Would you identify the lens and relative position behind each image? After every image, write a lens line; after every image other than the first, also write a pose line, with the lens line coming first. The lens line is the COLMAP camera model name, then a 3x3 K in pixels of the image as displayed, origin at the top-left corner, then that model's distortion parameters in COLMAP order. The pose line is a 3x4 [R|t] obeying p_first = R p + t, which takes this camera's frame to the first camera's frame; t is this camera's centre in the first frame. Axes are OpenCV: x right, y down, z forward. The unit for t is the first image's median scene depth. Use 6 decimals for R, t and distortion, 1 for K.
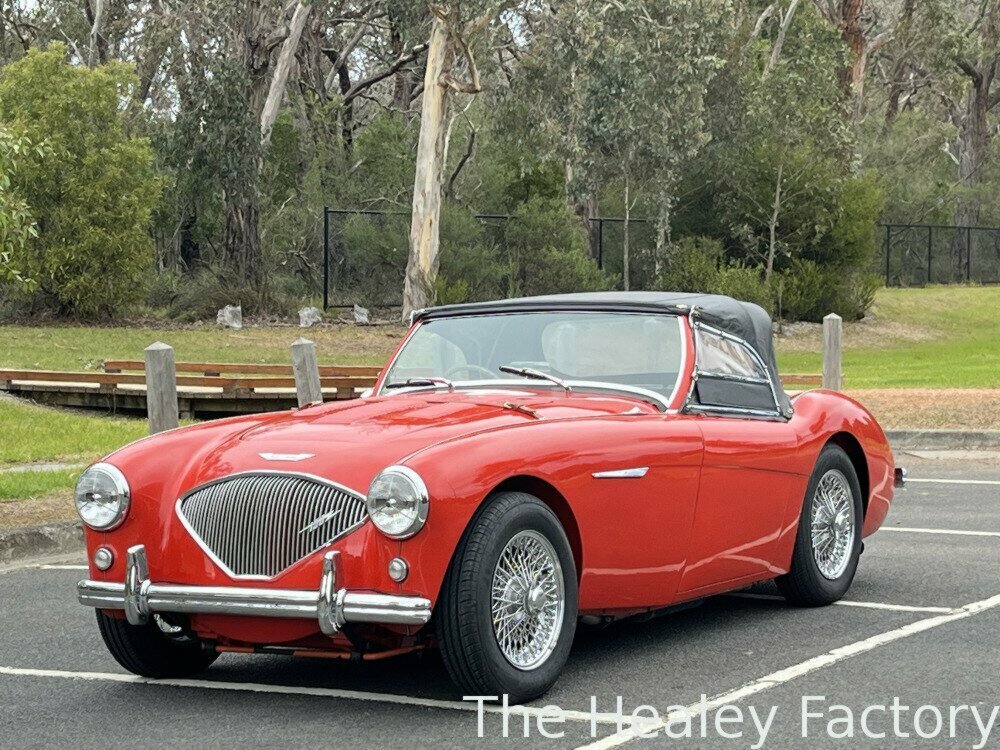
lens RADIAL K [[2568.2, 0, 500.8], [0, 2568.2, 402.5], [0, 0, 1]] dist [0.098470, -0.399850]
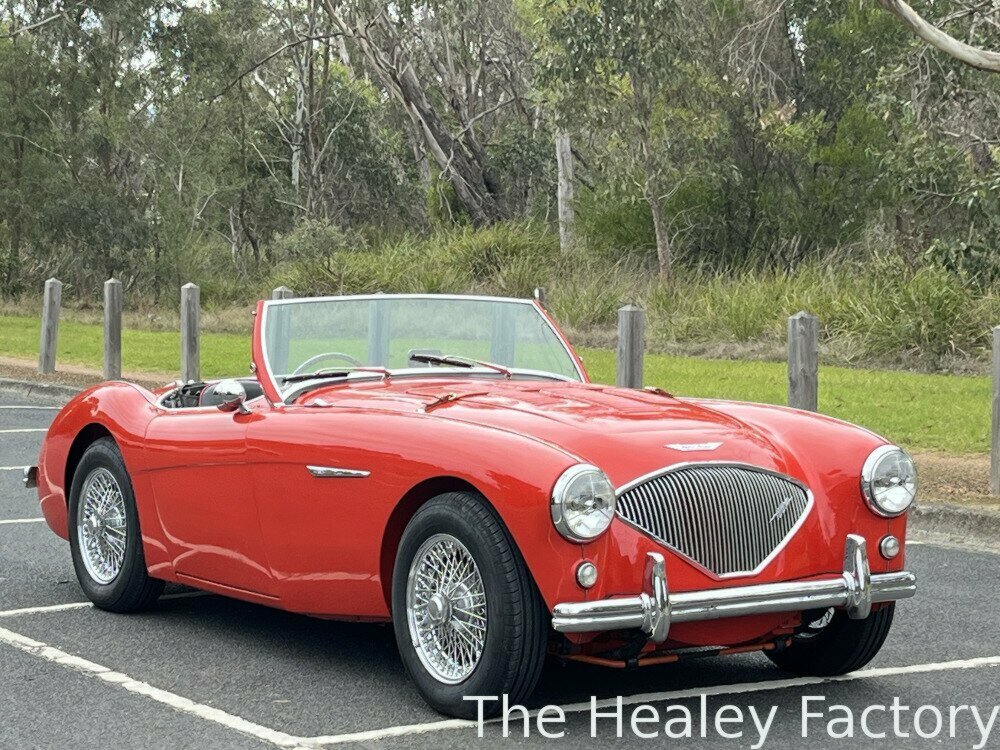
lens RADIAL K [[2568.2, 0, 500.8], [0, 2568.2, 402.5], [0, 0, 1]] dist [0.098470, -0.399850]
pose [[0.415014, -0.026044, 0.909442, -0.926210], [0.028620, 0.999469, 0.015562, -0.011211], [-0.909365, 0.019570, 0.415539, 0.646826]]
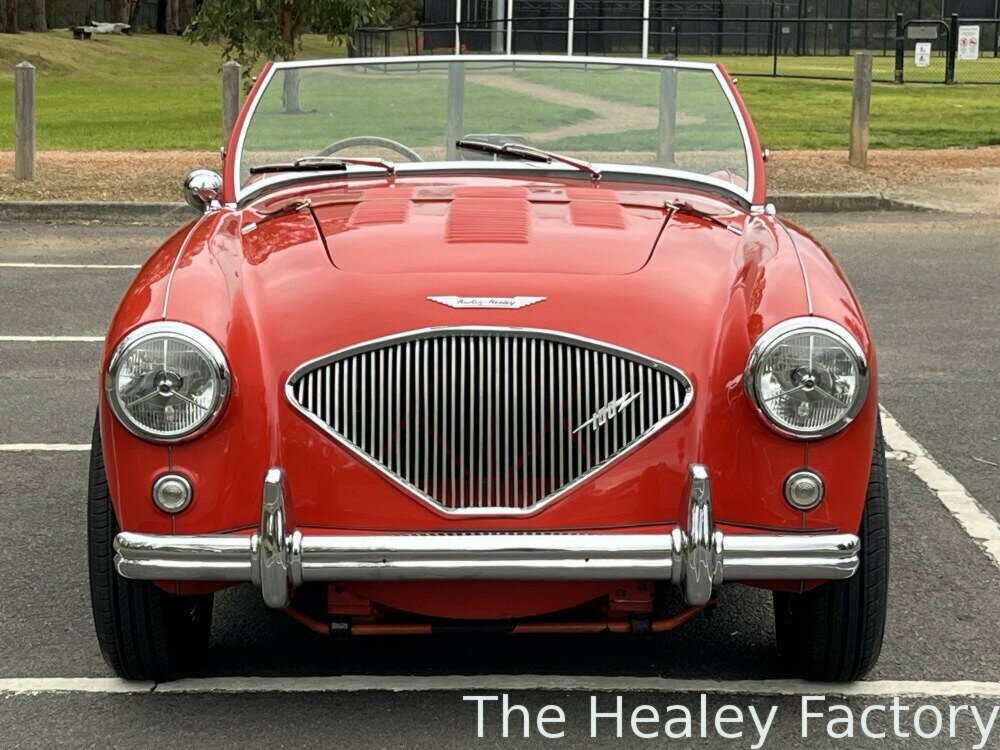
lens RADIAL K [[2568.2, 0, 500.8], [0, 2568.2, 402.5], [0, 0, 1]] dist [0.098470, -0.399850]
pose [[0.854385, -0.051962, 0.517036, -0.371084], [0.001360, 0.995208, 0.097770, -0.012968], [-0.519639, -0.082830, 0.850362, 0.475093]]
